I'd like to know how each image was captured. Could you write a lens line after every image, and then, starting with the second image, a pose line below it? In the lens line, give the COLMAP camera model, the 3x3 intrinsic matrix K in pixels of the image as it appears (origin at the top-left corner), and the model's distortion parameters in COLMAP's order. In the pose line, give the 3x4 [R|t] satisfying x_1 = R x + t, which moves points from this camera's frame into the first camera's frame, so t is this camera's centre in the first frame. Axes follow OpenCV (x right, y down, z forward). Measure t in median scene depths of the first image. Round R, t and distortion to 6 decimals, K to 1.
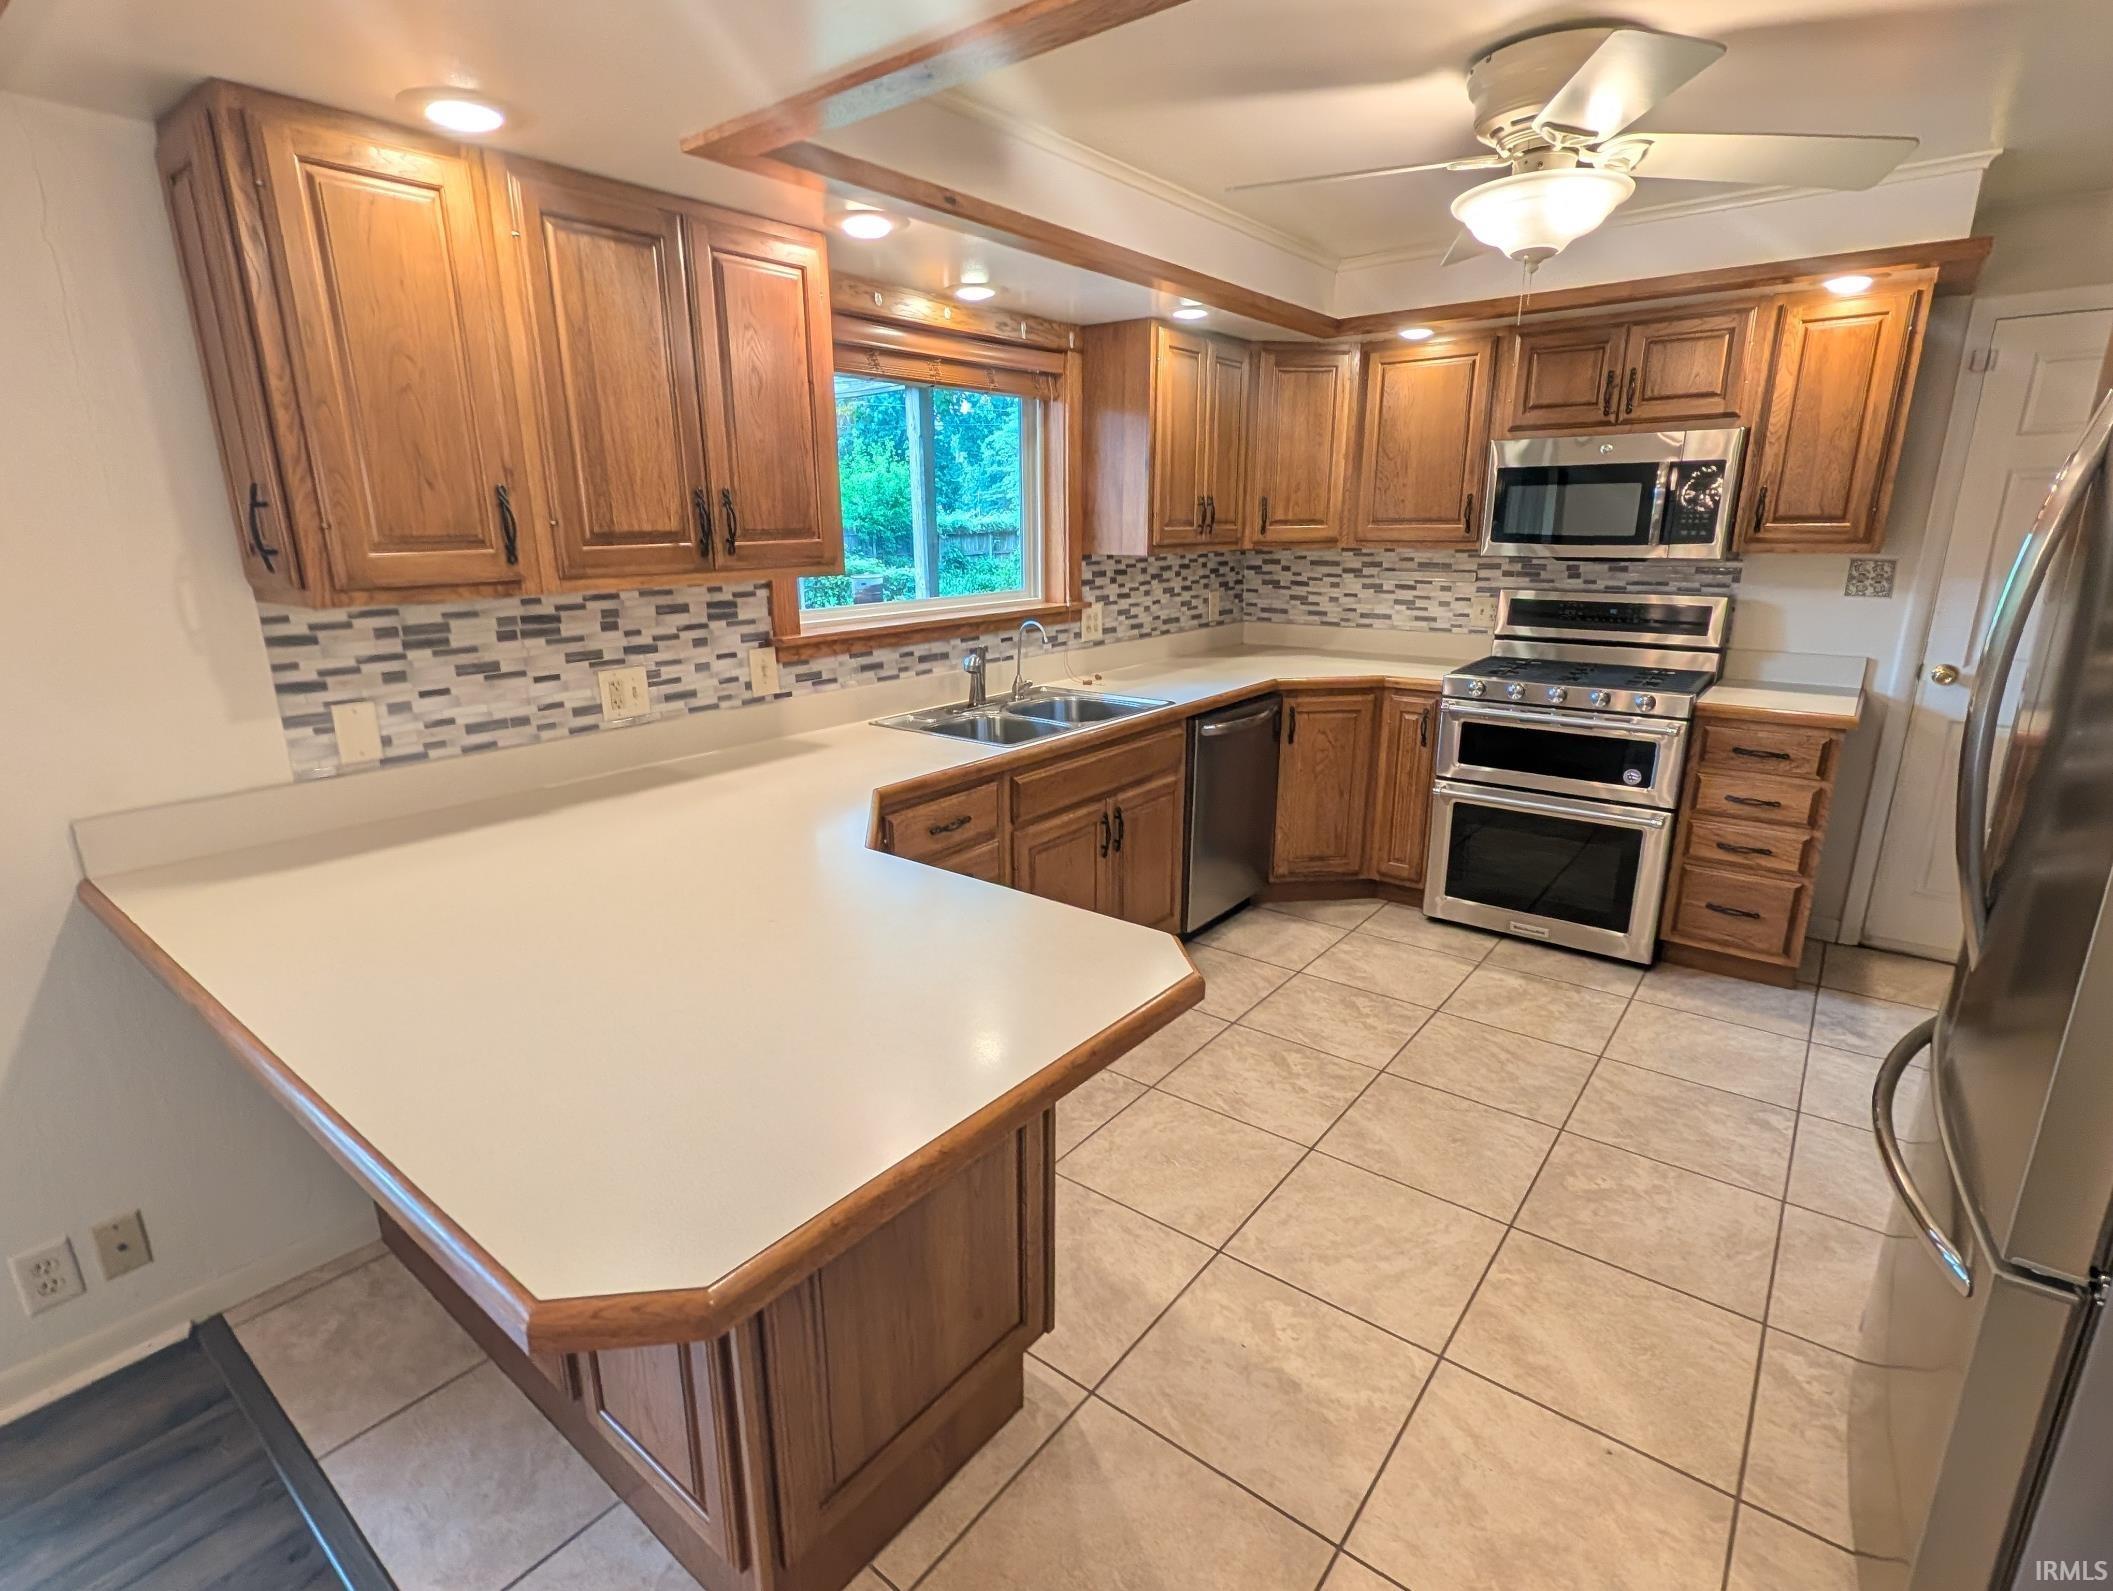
lens RADIAL K [[1032.2, 0, 1034.4], [0, 1032.2, 801.5], [0, 0, 1]] dist [0.000511, -0.000917]
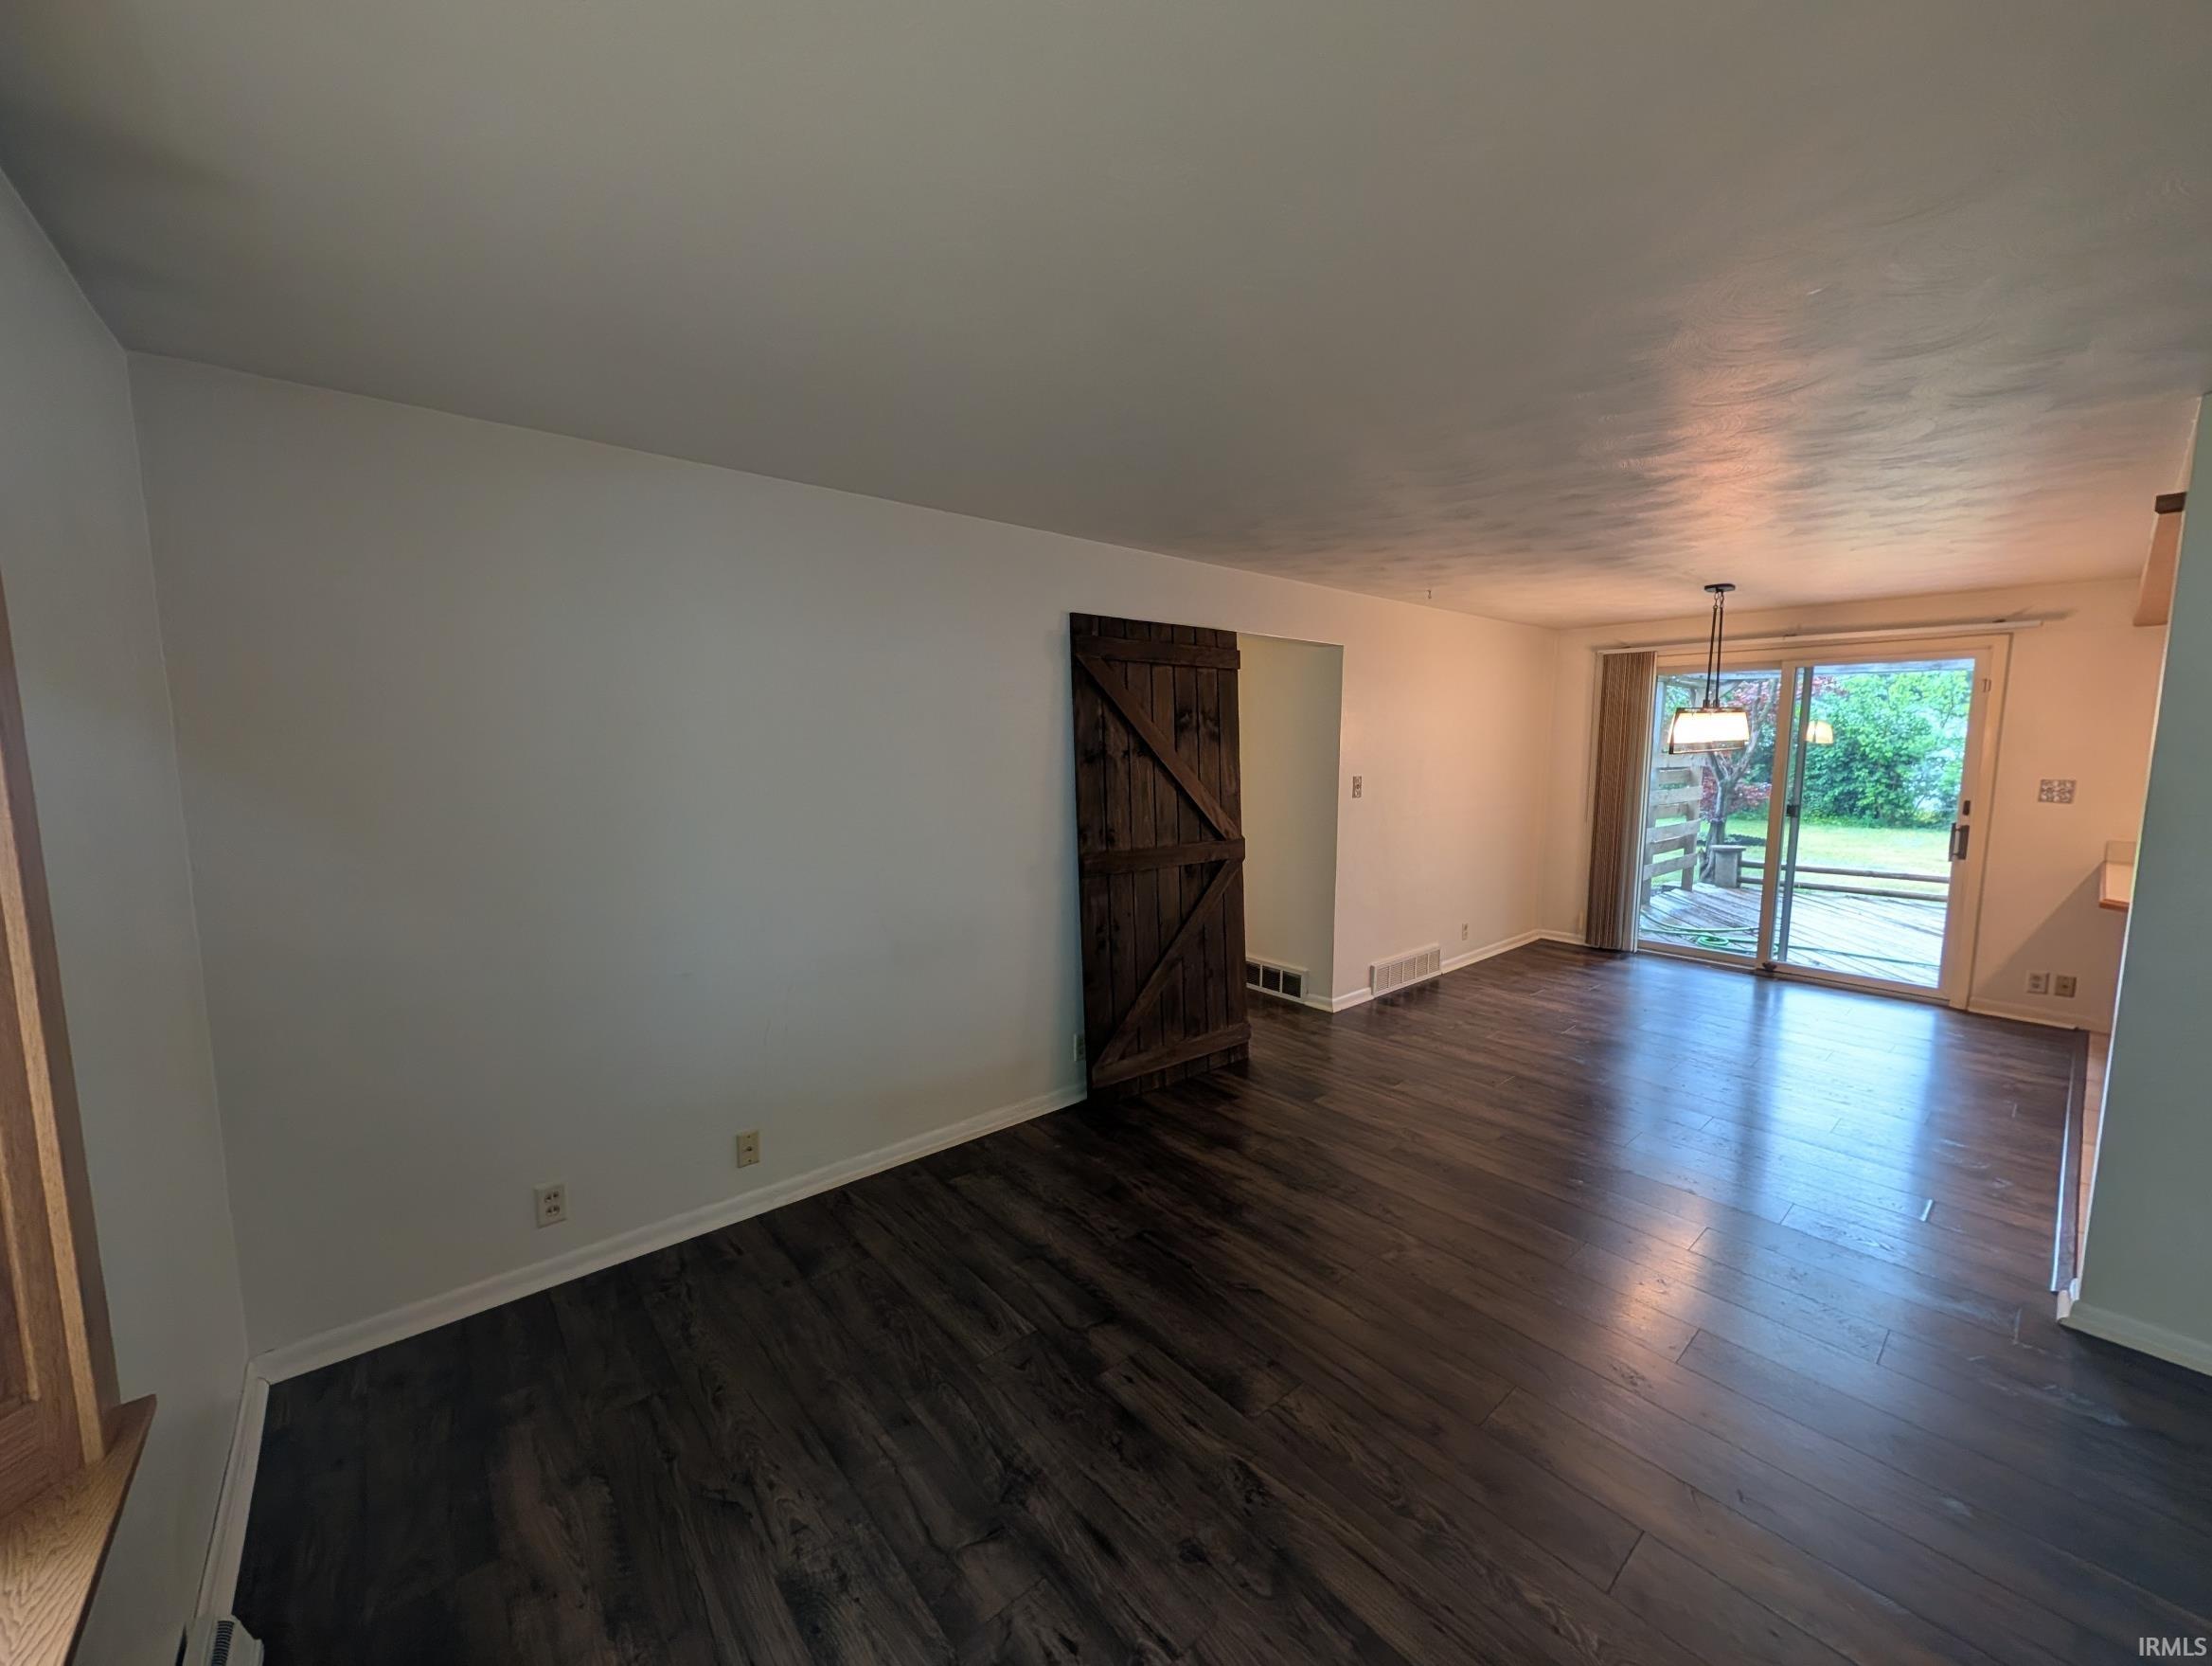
lens RADIAL K [[851.1, 0, 1096.0], [0, 851.1, 830.0], [0, 0, 1]] dist [0.000852, -0.000126]
pose [[-0.186988, 0.114853, -0.975625, 1.085815], [-0.260437, 0.951809, 0.161965, 0.186974], [0.947211, 0.284374, -0.148065, -0.769871]]
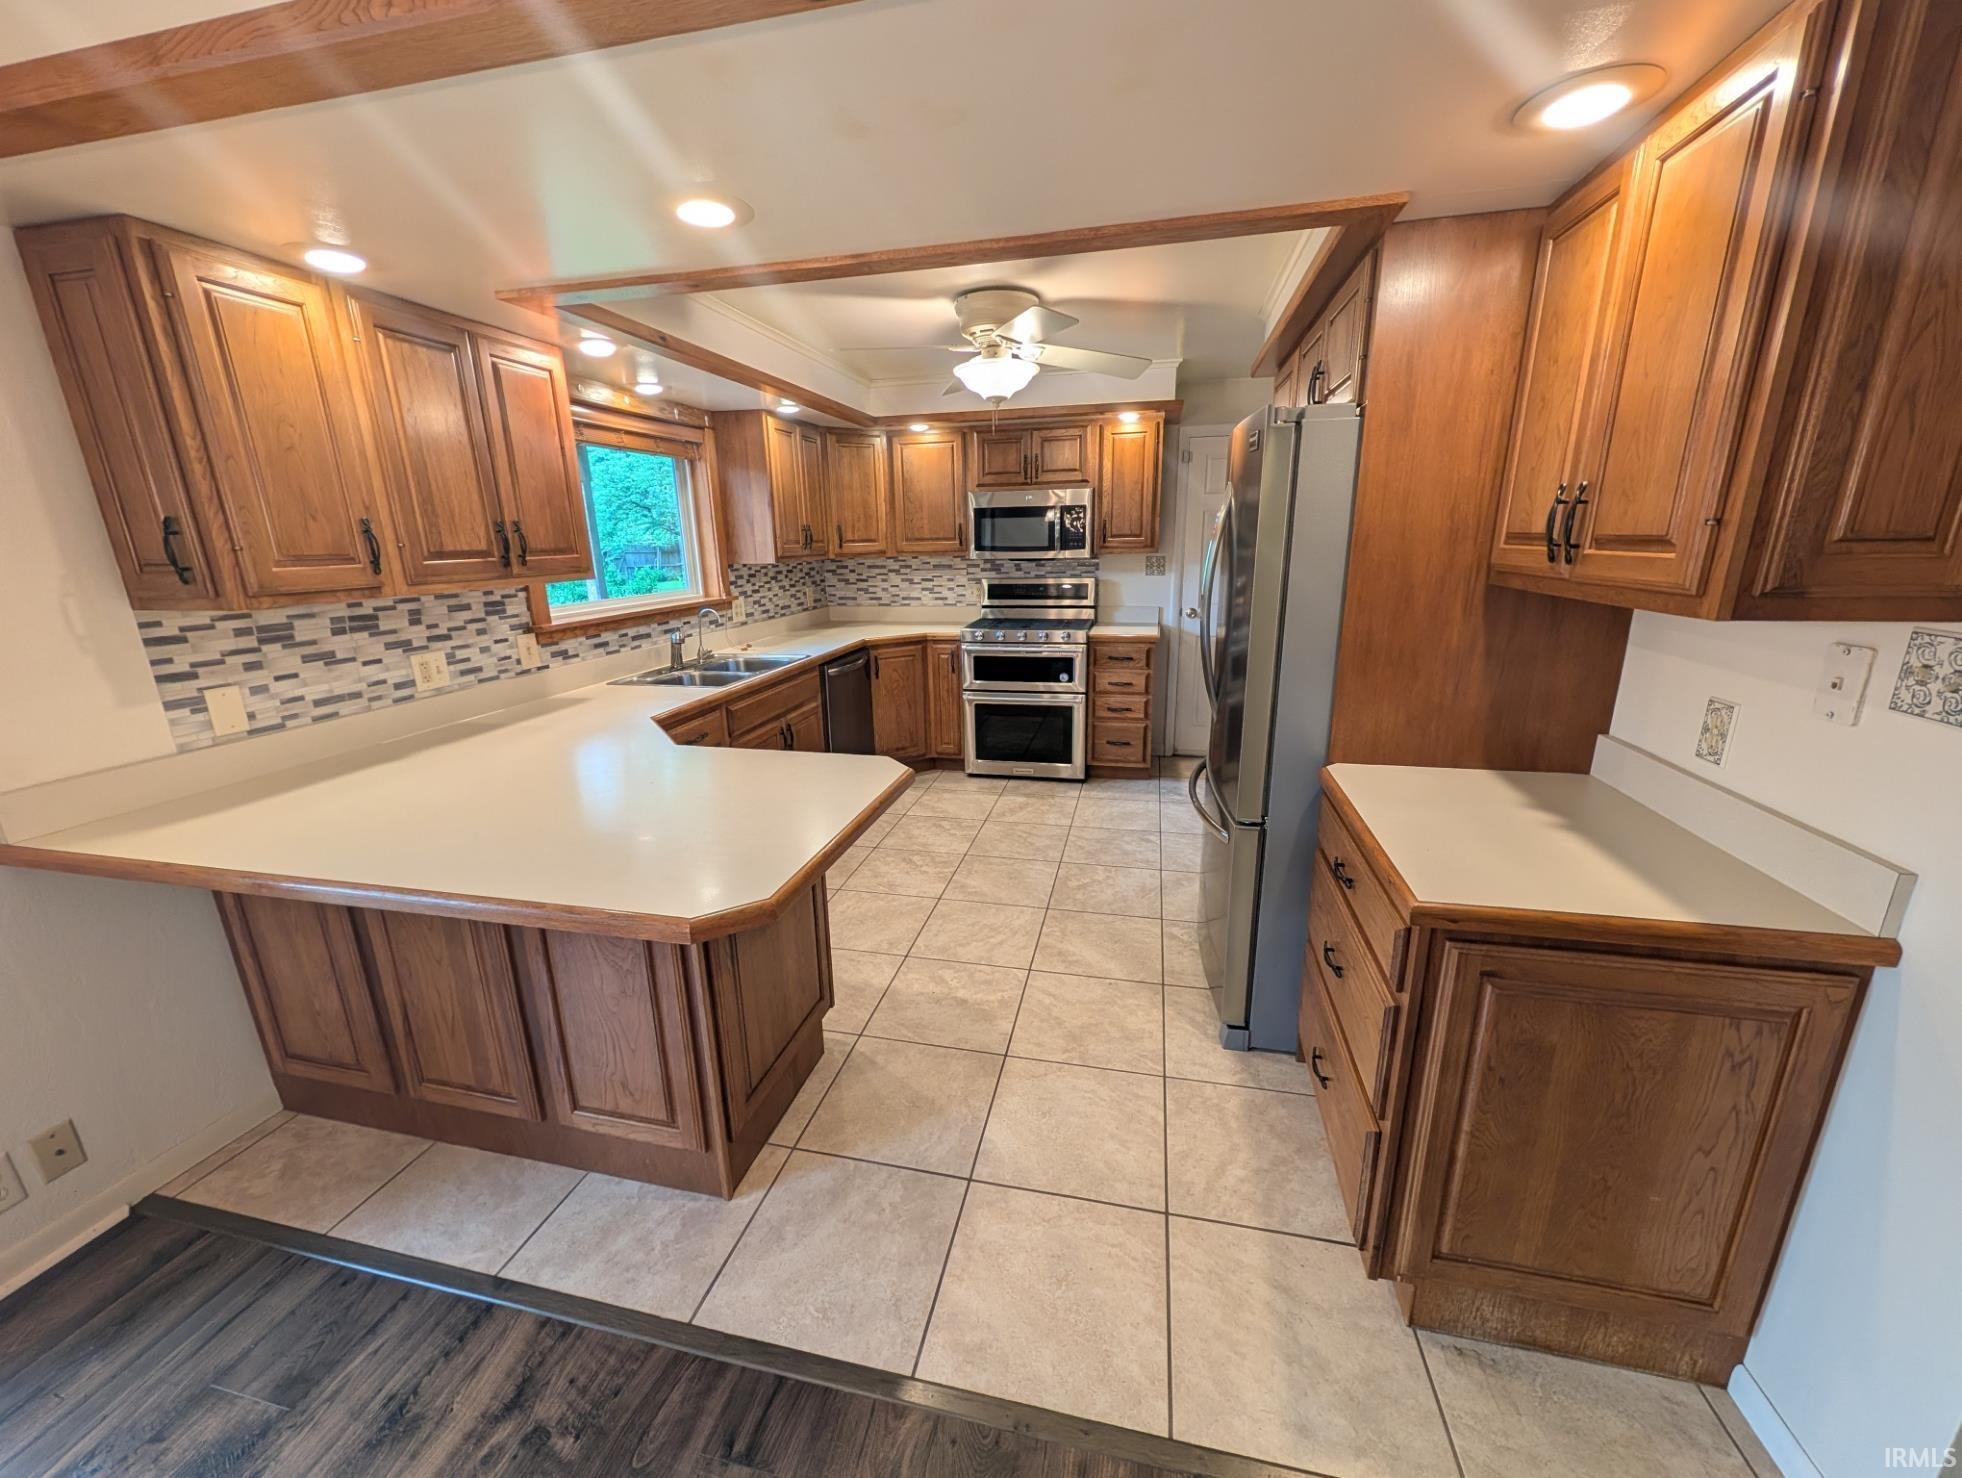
lens RADIAL K [[754.8, 0, 979.1], [0, 754.8, 738.5], [0, 0, 1]] dist [0.000852, -0.000126]
pose [[0.898957, -0.121402, 0.420878, -0.132143], [0.126272, 0.991860, 0.016394, 0.042609], [-0.419442, 0.038407, 0.906969, -0.145180]]
